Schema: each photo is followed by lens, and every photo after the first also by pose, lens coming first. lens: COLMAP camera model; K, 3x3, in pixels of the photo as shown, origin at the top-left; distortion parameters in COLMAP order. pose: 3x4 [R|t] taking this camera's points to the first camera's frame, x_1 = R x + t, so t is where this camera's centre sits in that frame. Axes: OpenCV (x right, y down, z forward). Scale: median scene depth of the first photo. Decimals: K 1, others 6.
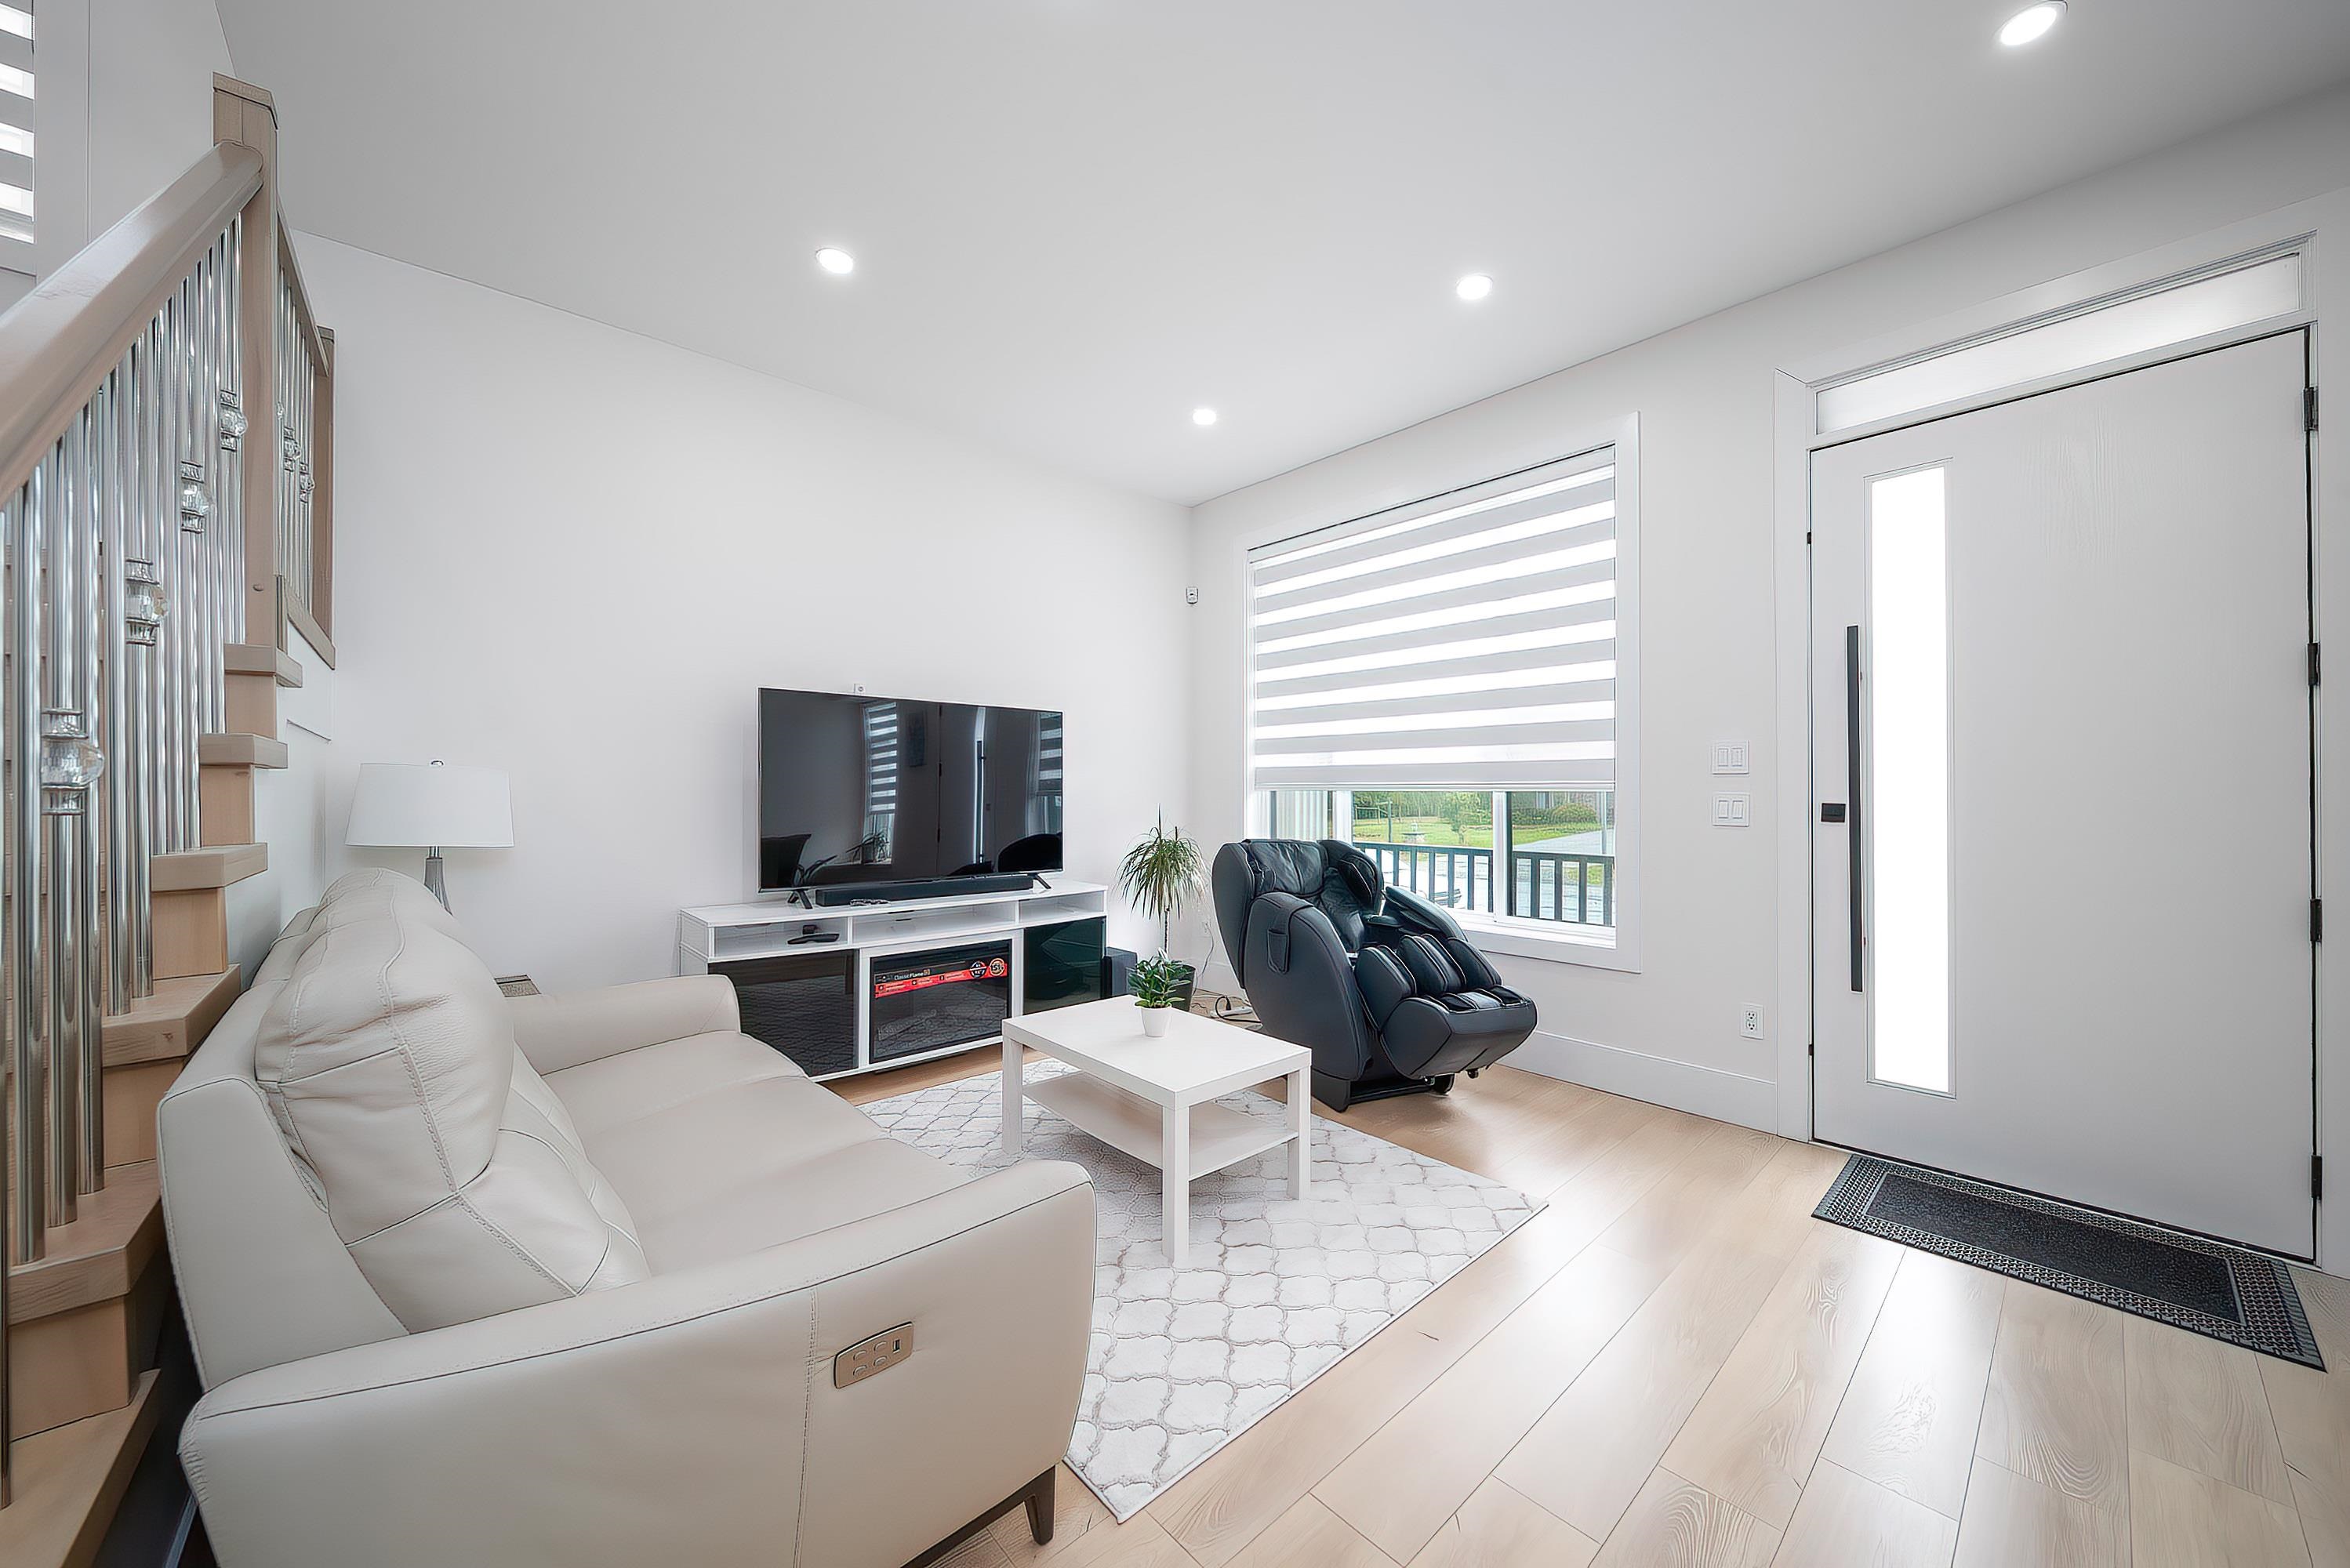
lens RADIAL K [[836.8, 0, 1193.5], [0, 836.8, 796.2], [0, 0, 1]] dist [0.000164, -0.000376]
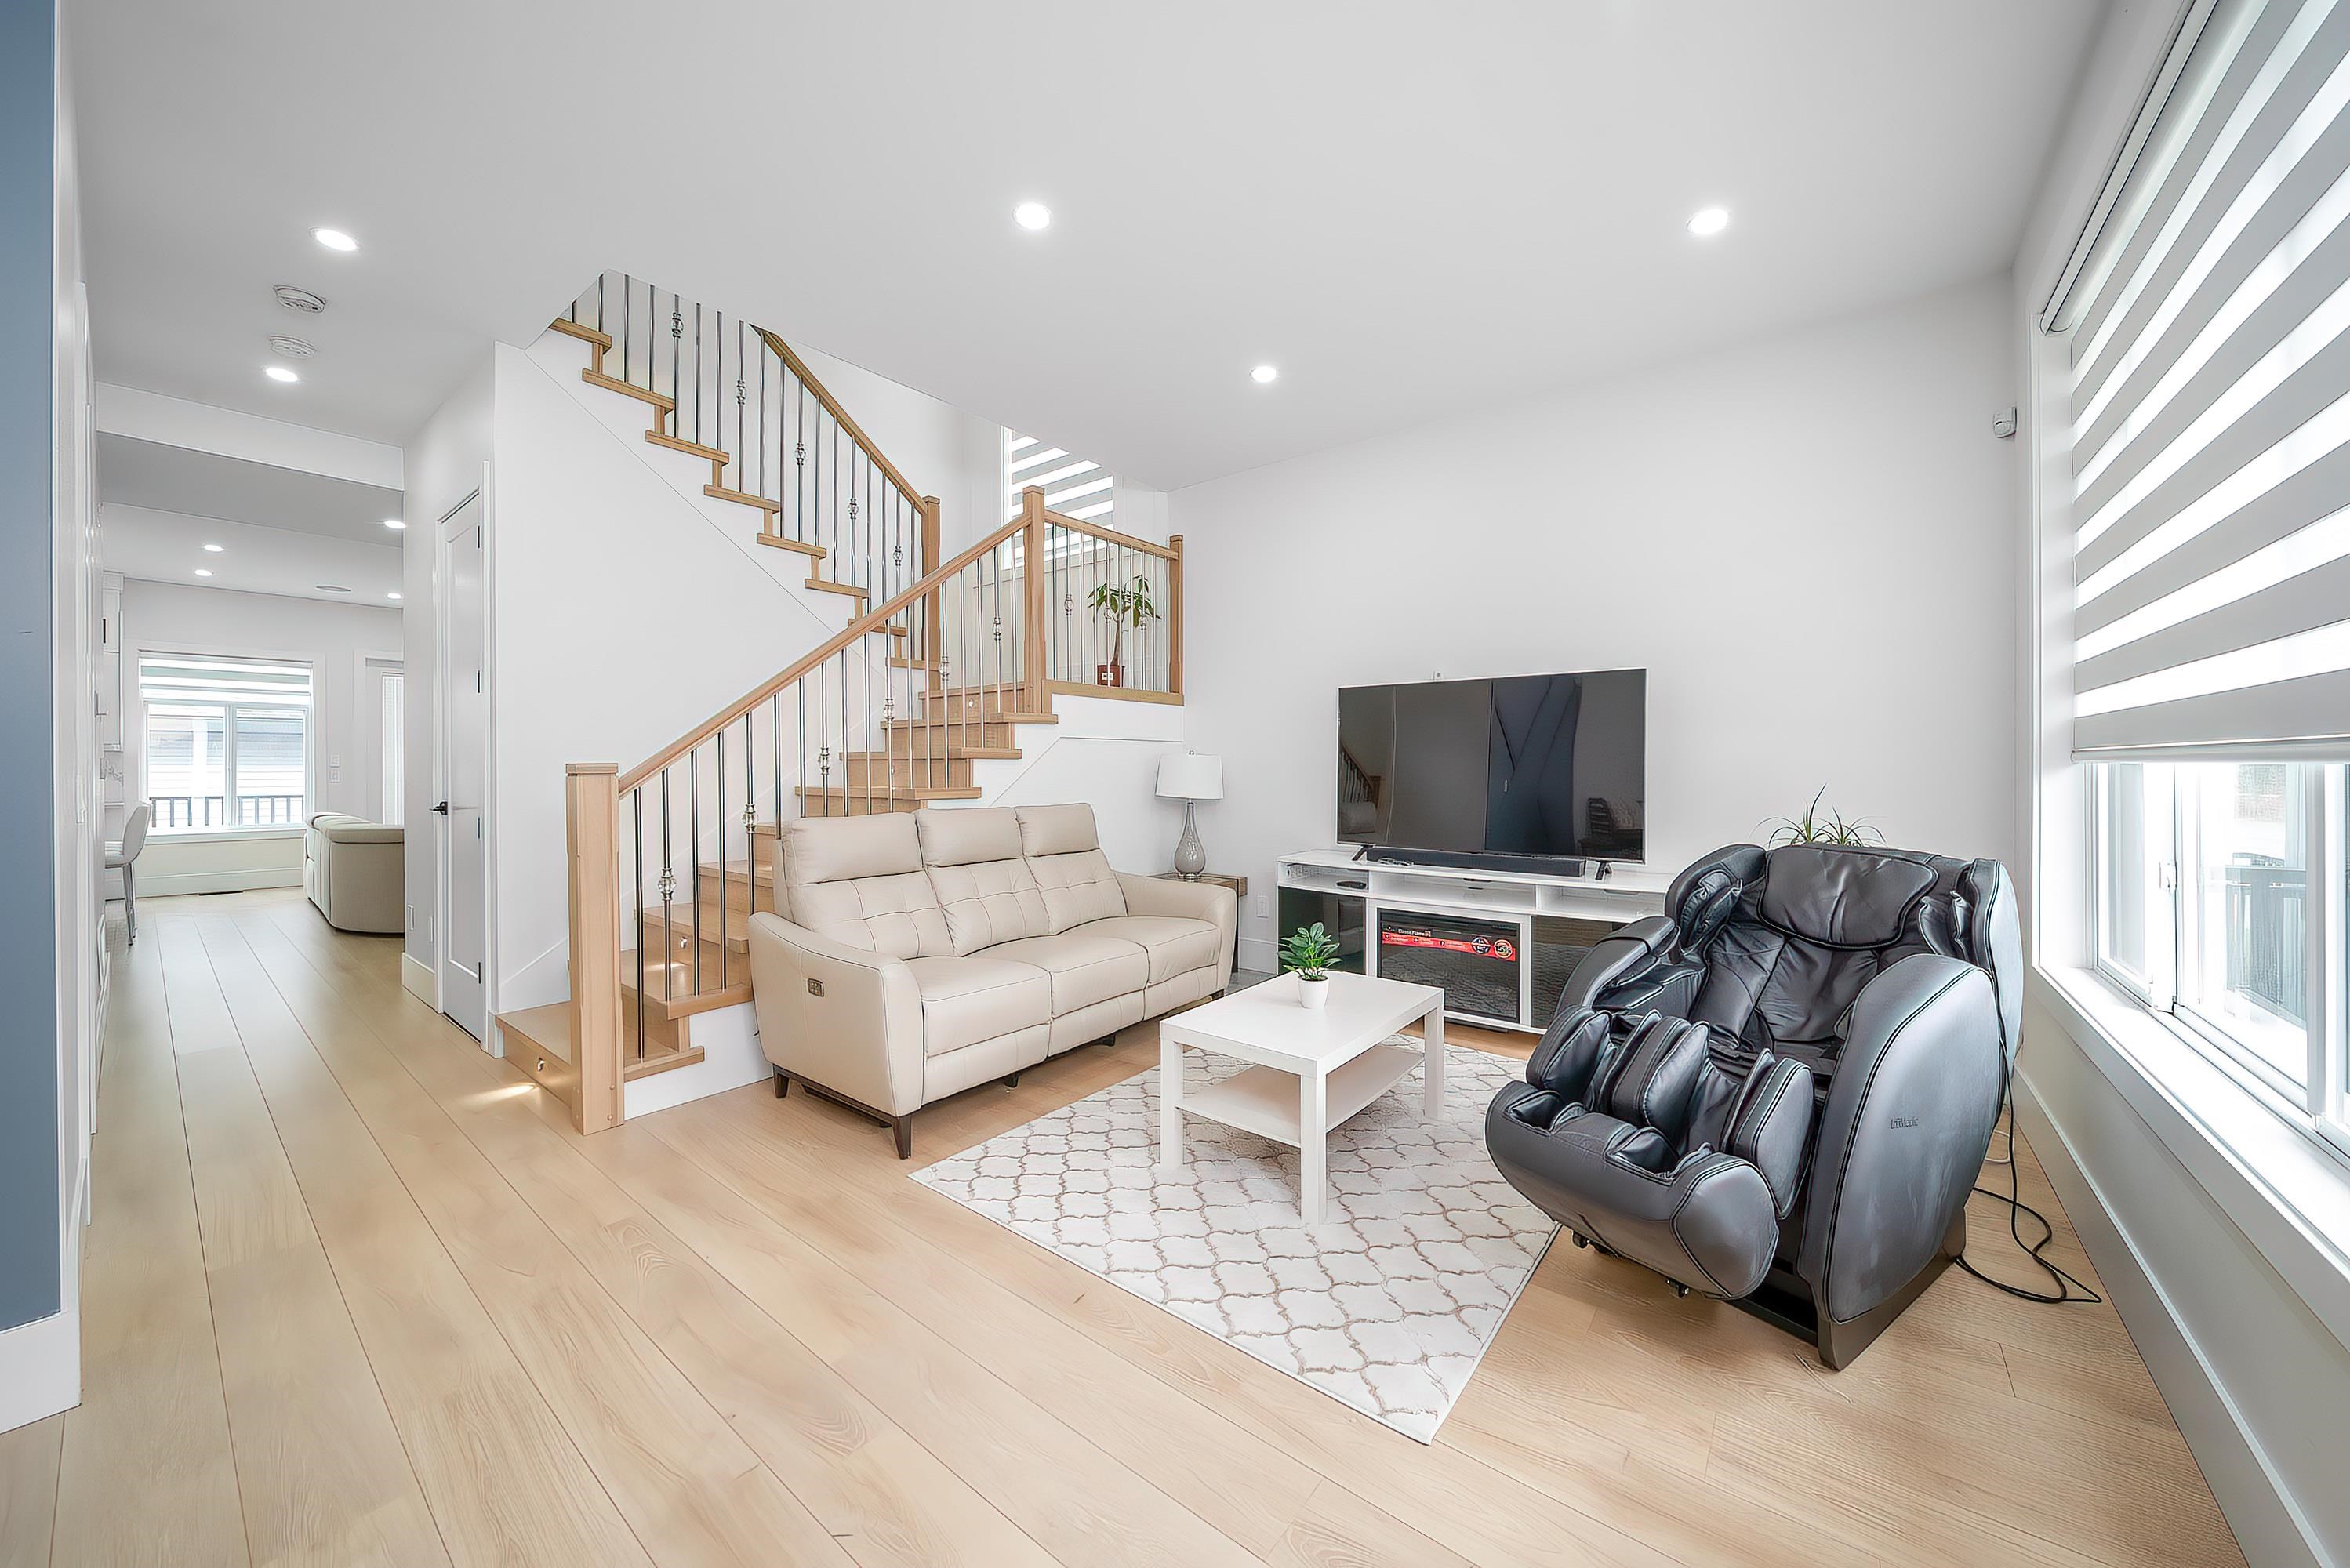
lens RADIAL K [[836.8, 0, 1179.8], [0, 836.8, 774.7], [0, 0, 1]] dist [0.000164, -0.000376]
pose [[0.153210, 0.004551, -0.988183, 0.719475], [-0.001454, 0.999989, 0.004380, 0.000149], [0.988193, 0.000765, 0.153215, 0.529995]]
